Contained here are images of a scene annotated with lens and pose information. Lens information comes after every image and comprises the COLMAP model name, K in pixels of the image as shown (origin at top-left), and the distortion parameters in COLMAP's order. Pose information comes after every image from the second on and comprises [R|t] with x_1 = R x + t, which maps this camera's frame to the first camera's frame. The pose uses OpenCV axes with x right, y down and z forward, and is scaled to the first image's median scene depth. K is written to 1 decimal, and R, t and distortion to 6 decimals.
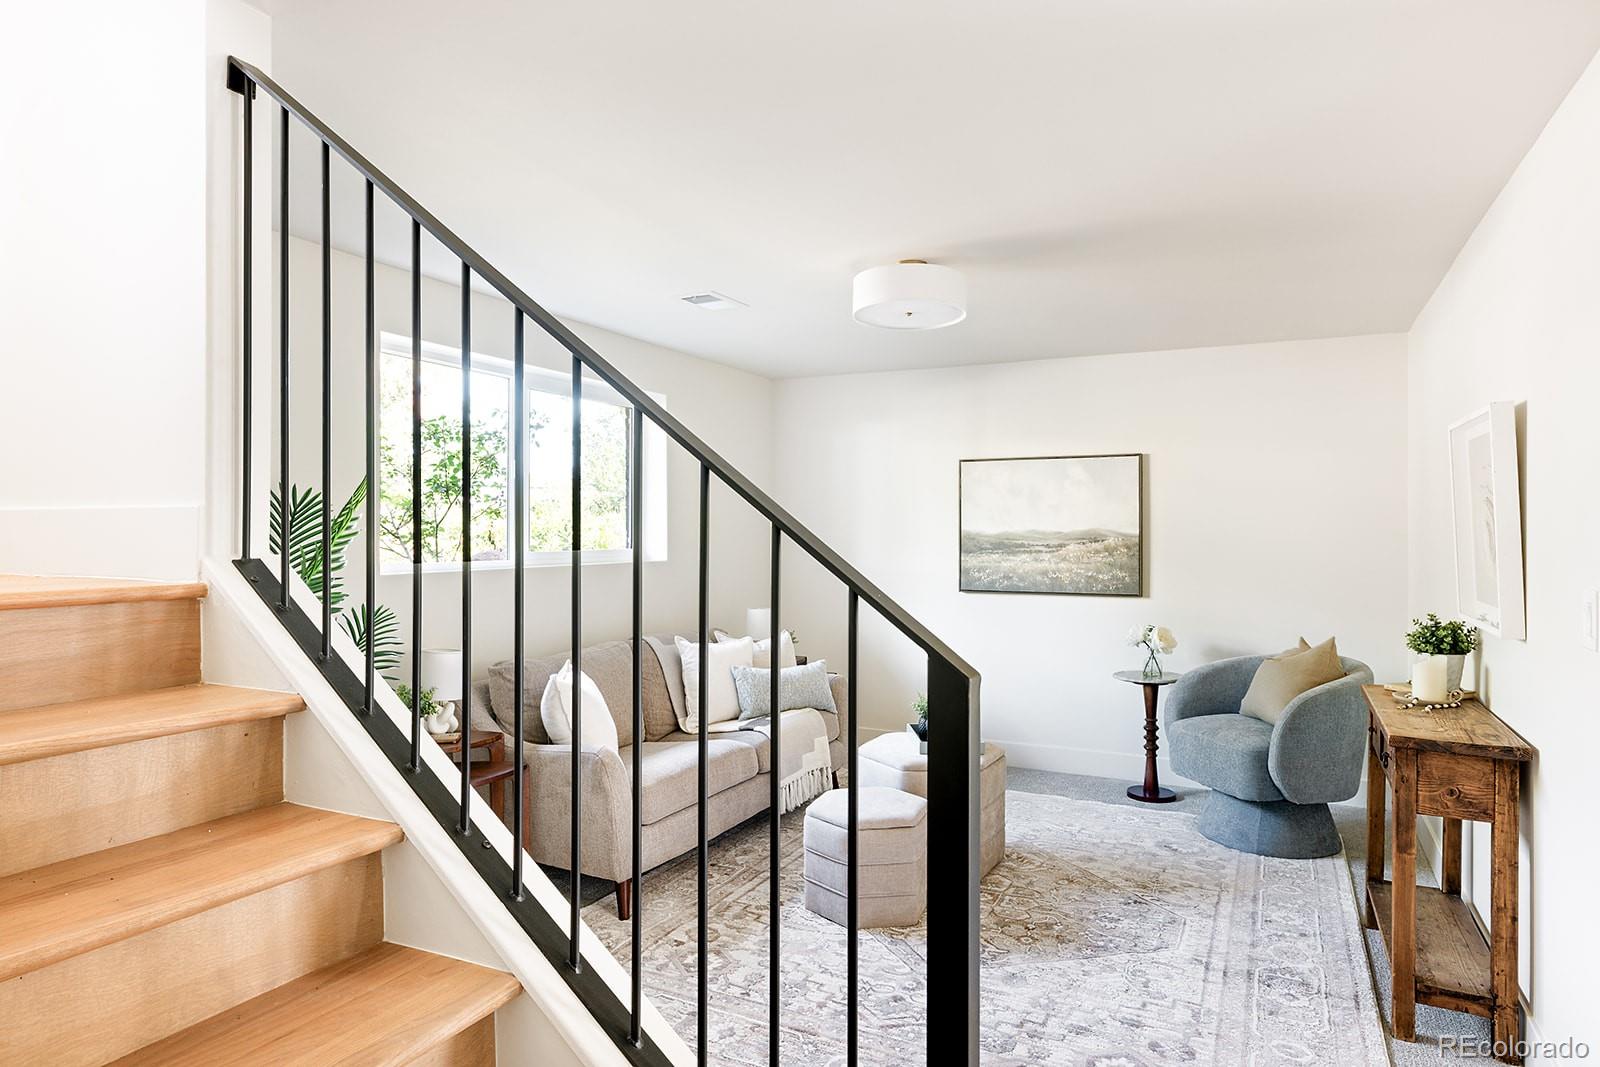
lens RADIAL K [[951.3, 0, 797.9], [0, 951.3, 525.9], [0, 0, 1]] dist [-0.002368, 0.000202]
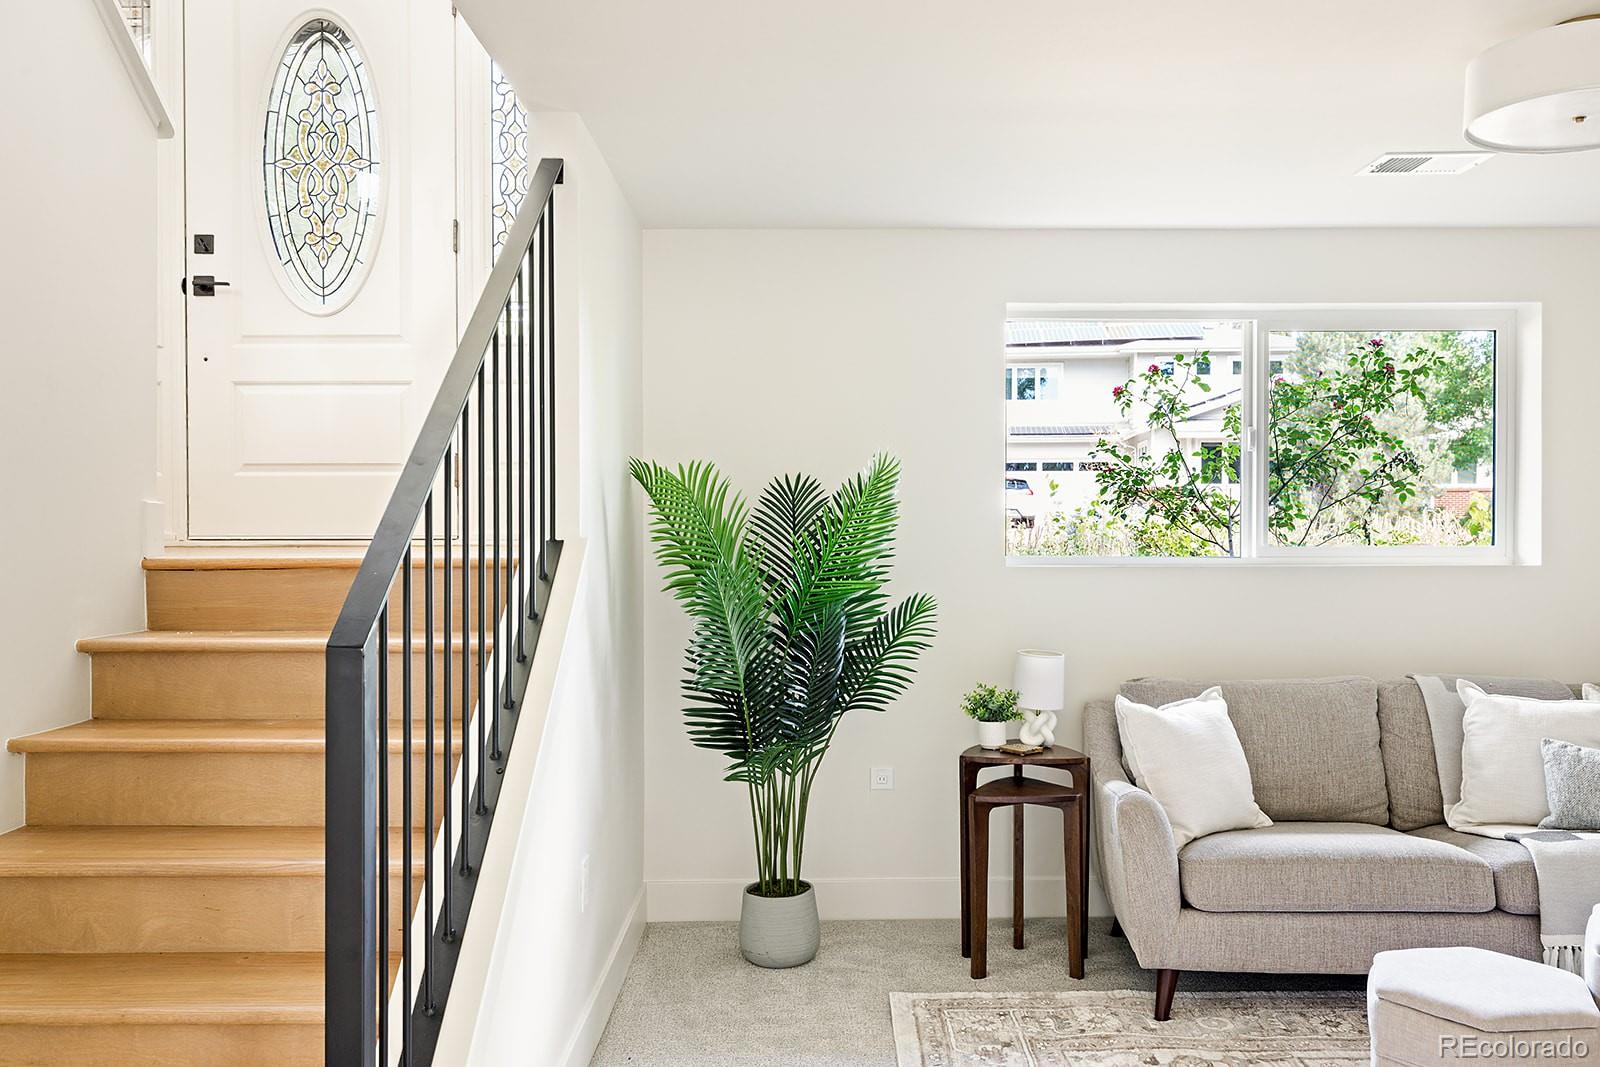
lens RADIAL K [[1264.4, 0, 803.1], [0, 1264.4, 545.2], [0, 0, 1]] dist [0.004013, 0.004658]
pose [[0.441618, 0.016301, -0.897055, 0.501360], [0.005633, 0.999765, 0.020941, 0.003317], [0.897186, -0.014301, 0.441422, 0.239346]]
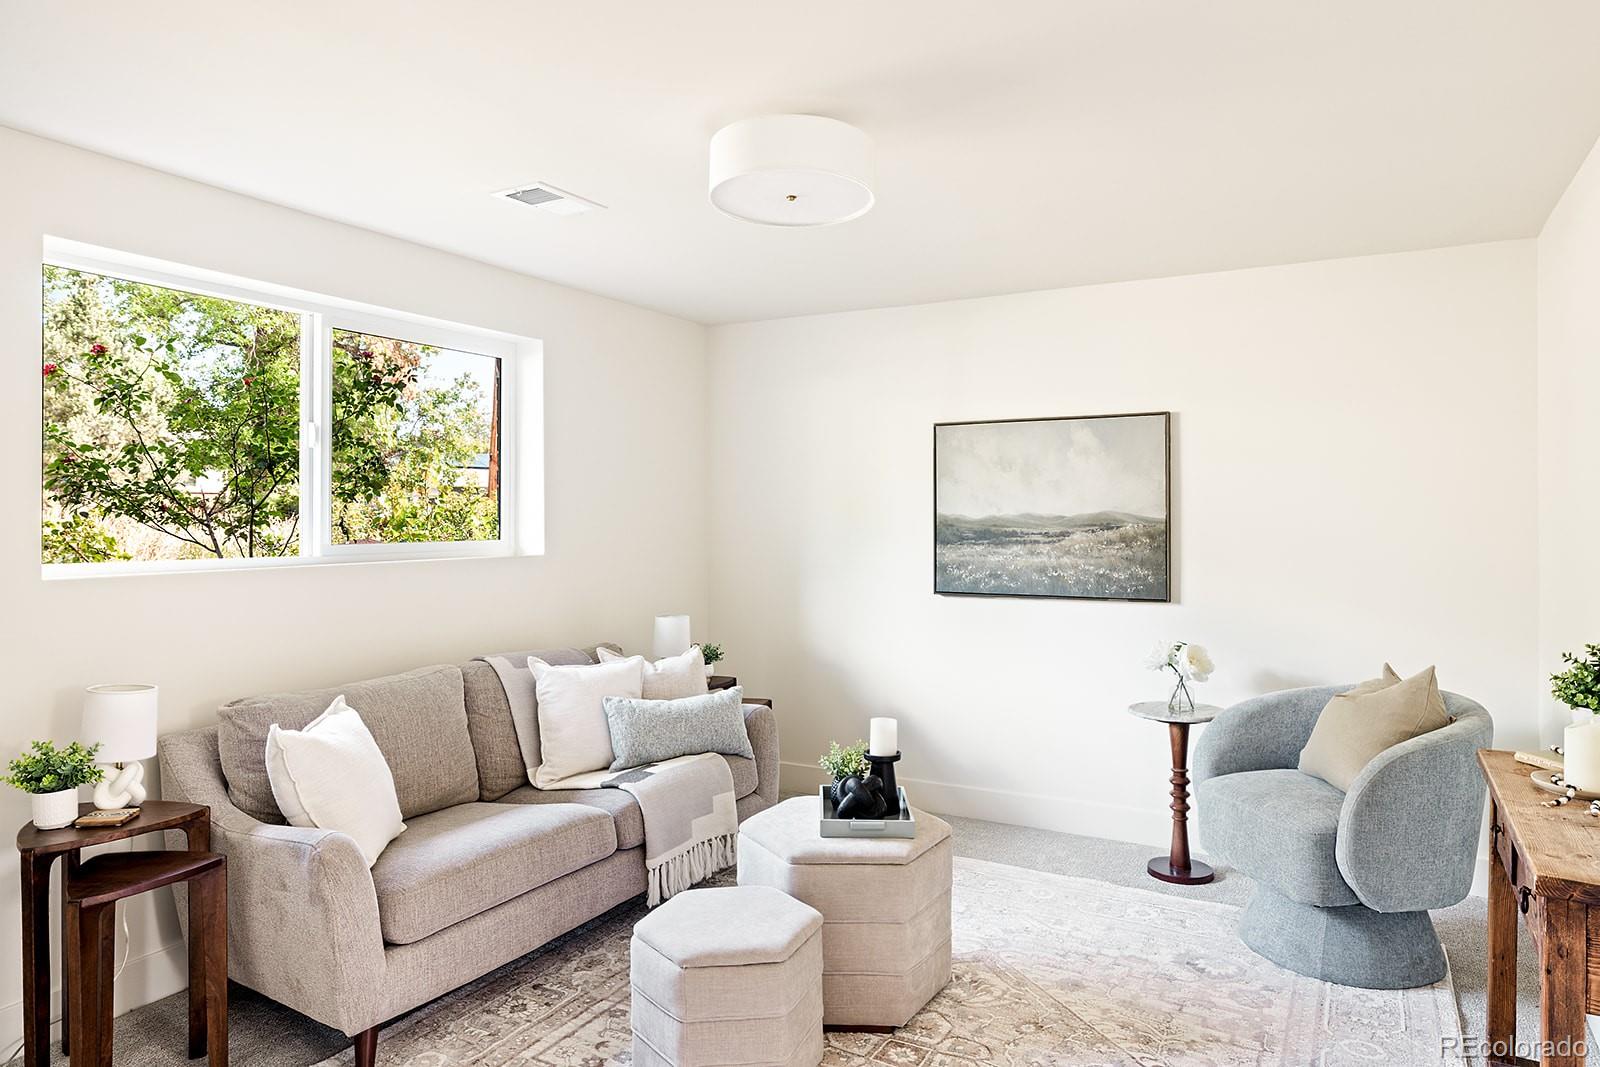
lens RADIAL K [[1009.5, 0, 800.5], [0, 1009.5, 509.1], [0, 0, 1]] dist [-0.000059, -0.001493]
pose [[0.998931, -0.003266, -0.046117, 0.135781], [0.003194, 0.999994, -0.001647, 0.001661], [0.046122, 0.001498, 0.998935, 0.241172]]
